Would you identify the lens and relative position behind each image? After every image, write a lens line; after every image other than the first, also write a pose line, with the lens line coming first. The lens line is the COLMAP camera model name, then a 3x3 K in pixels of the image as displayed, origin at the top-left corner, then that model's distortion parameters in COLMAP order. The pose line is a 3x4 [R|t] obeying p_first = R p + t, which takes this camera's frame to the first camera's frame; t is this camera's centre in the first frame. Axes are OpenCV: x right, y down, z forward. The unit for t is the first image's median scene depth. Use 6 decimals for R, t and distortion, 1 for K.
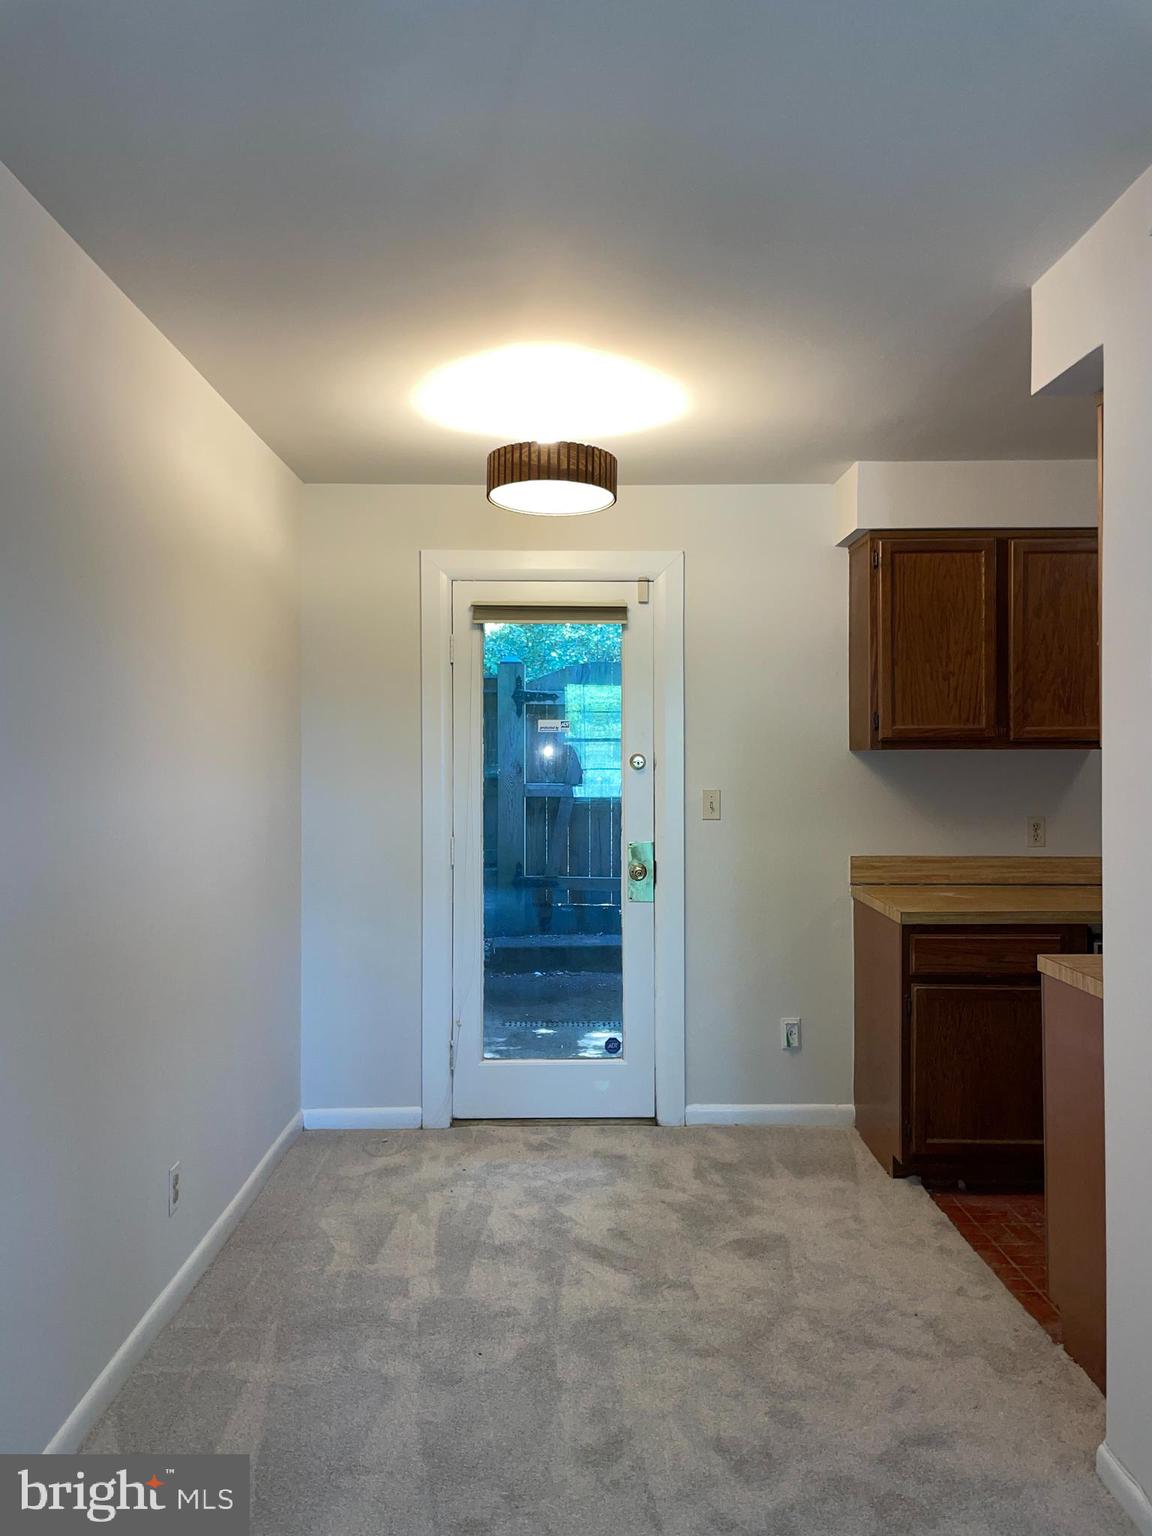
lens RADIAL K [[1175.7, 0, 576.0], [0, 1175.7, 768.0], [0, 0, 1]] dist [0.069769, -0.065169]
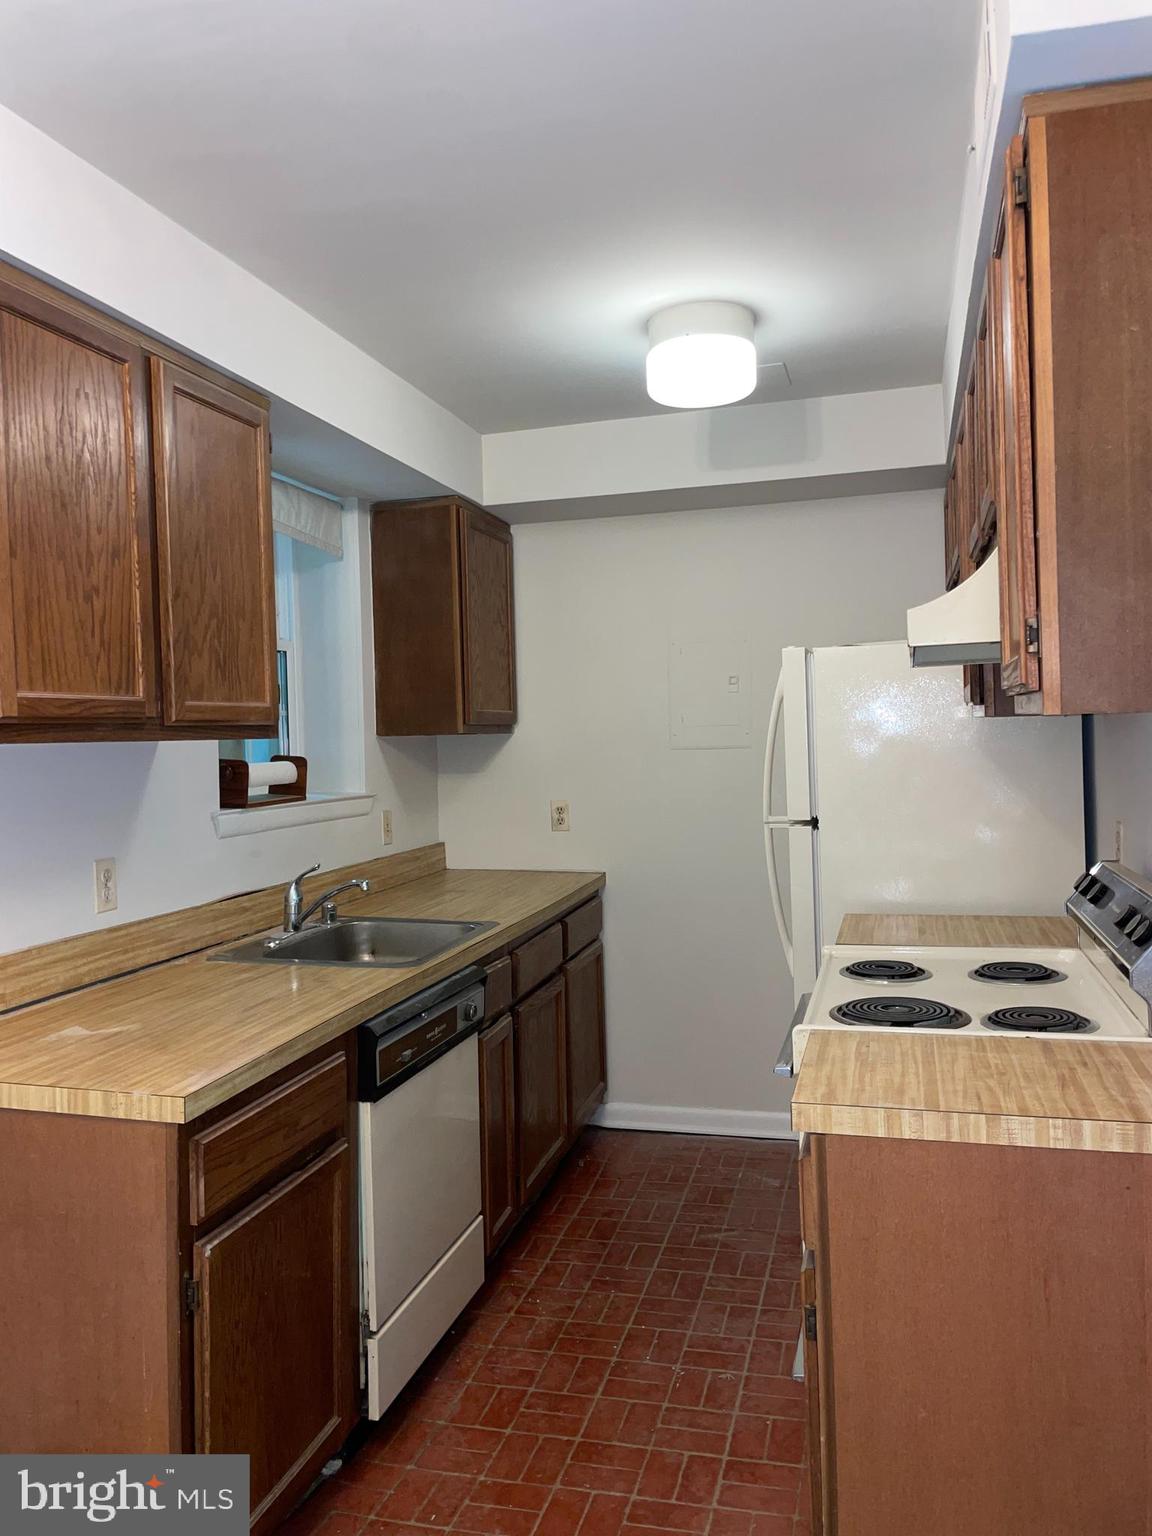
lens RADIAL K [[1175.7, 0, 576.0], [0, 1175.7, 768.0], [0, 0, 1]] dist [0.069769, -0.065169]
pose [[0.276977, -0.030177, 0.960403, -0.107614], [0.033881, 0.999192, 0.021625, -0.008499], [-0.960279, 0.026550, 0.277775, 0.655216]]
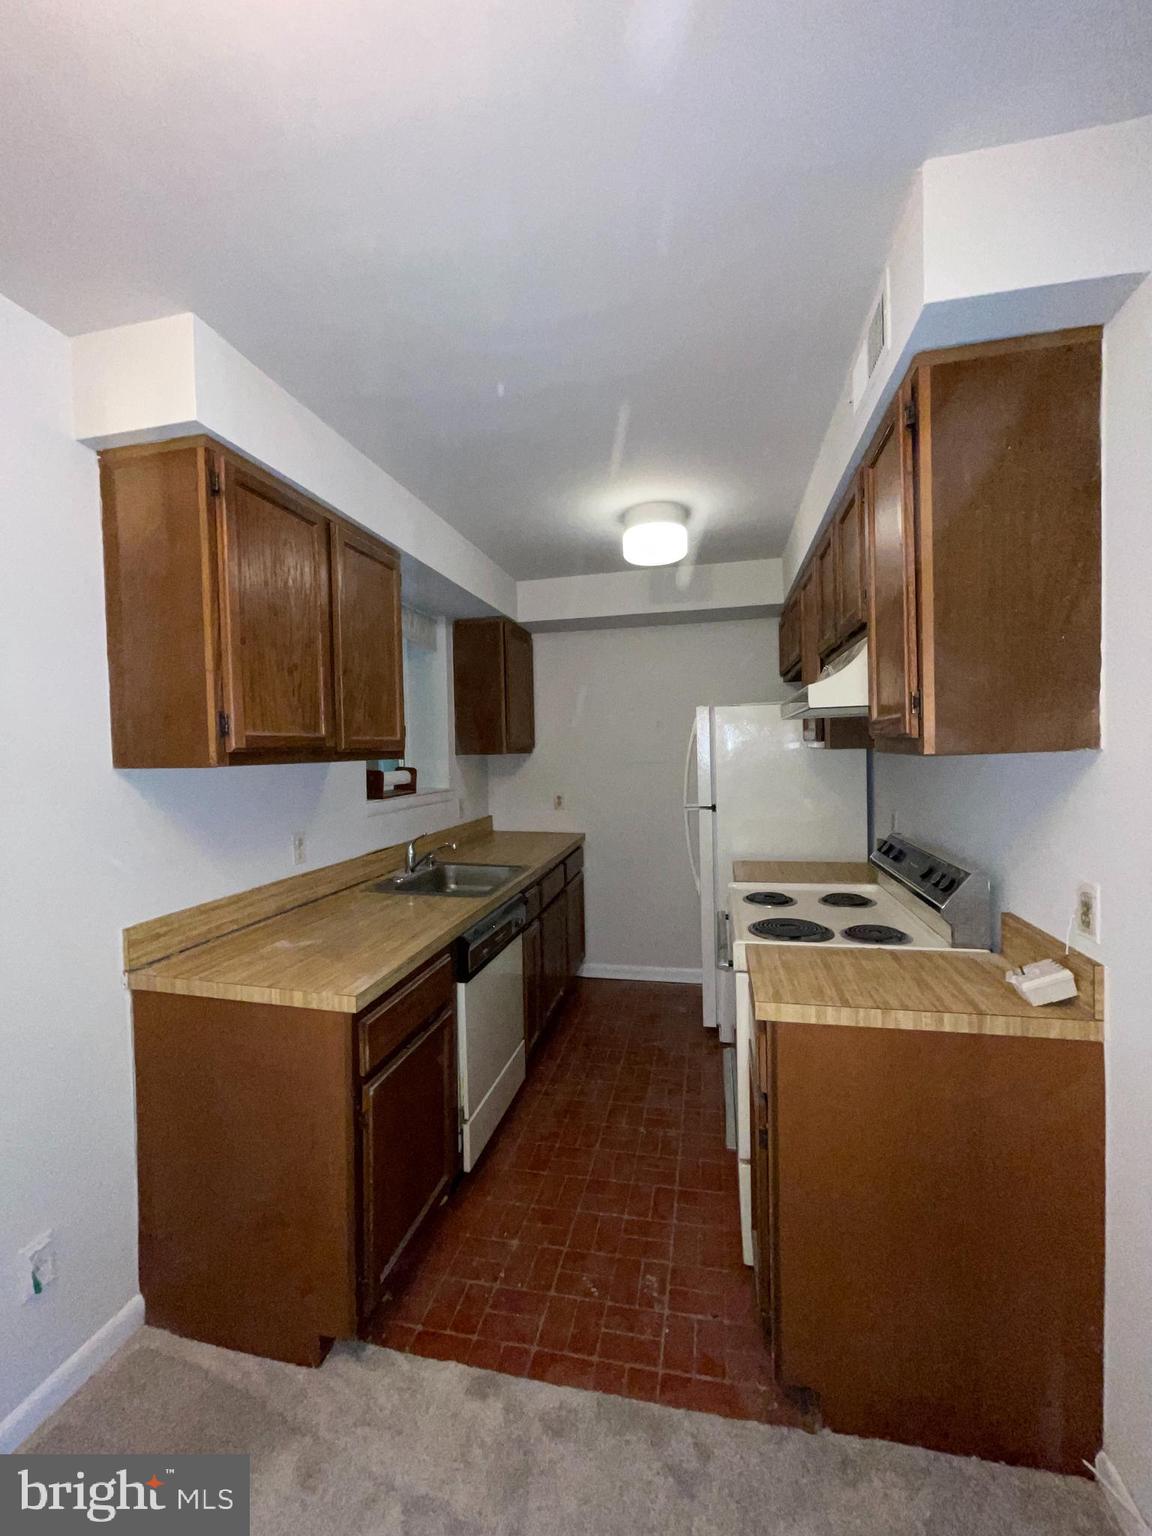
lens RADIAL K [[621.0, 0, 575.2], [0, 621.0, 773.9], [0, 0, 1]] dist [0.000908, 0.000024]
pose [[0.227581, -0.038856, 0.972983, -0.044628], [0.027641, 0.999059, 0.033432, -0.016867], [-0.973367, 0.019286, 0.228441, 0.711182]]
